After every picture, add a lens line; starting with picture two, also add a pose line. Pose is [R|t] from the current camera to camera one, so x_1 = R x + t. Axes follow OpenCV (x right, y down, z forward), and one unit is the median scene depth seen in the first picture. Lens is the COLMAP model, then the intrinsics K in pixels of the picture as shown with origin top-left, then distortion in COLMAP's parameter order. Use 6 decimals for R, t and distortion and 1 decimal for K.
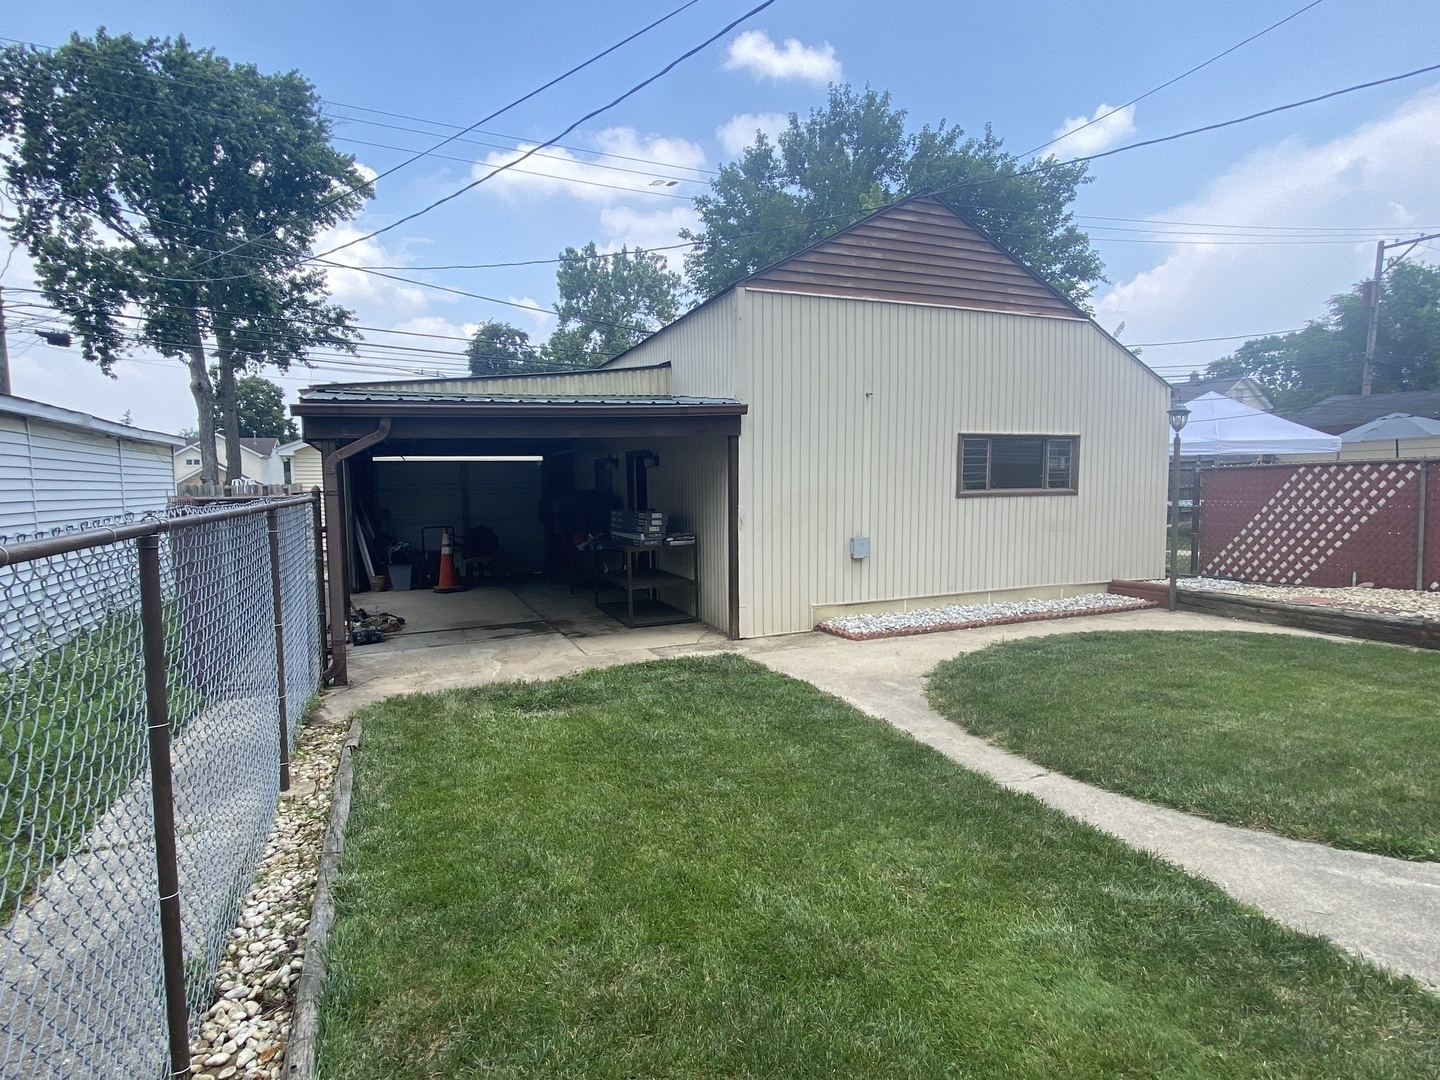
lens RADIAL K [[769.0, 0, 720.0], [0, 769.0, 540.0], [0, 0, 1]] dist [-0.001849, -0.000620]
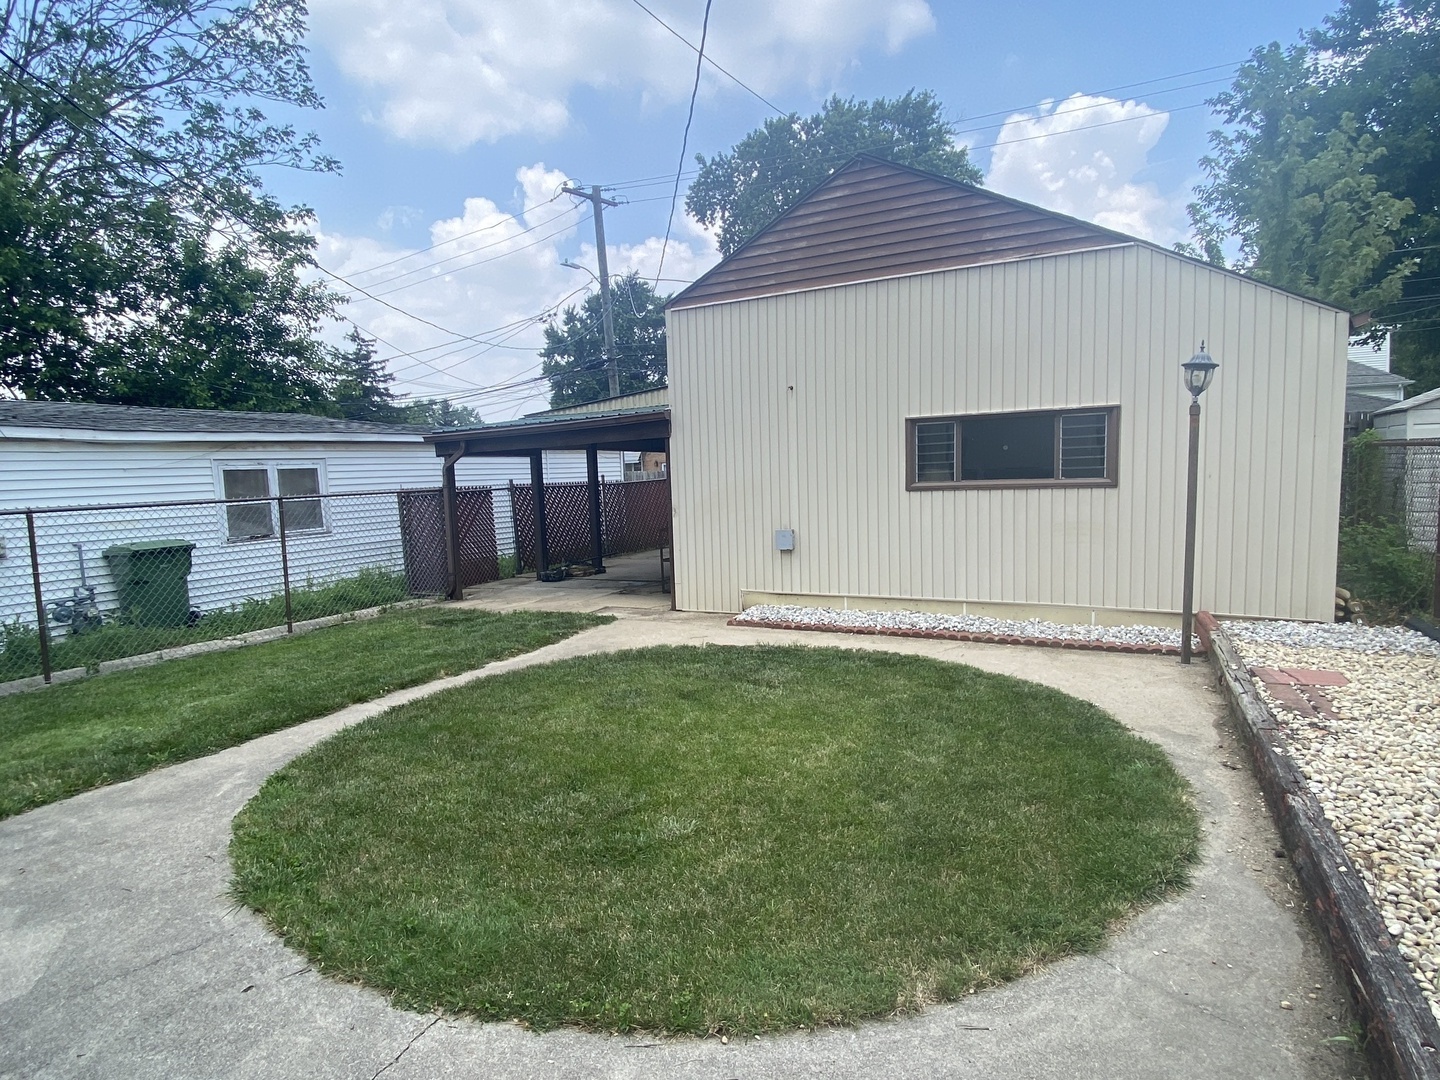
lens RADIAL K [[769.0, 0, 720.0], [0, 769.0, 540.0], [0, 0, 1]] dist [-0.001849, -0.000620]
pose [[0.657602, 0.061517, -0.750850, 0.838334], [-0.032514, 0.998049, 0.053293, -0.038715], [0.752664, -0.010632, 0.658320, 0.250905]]
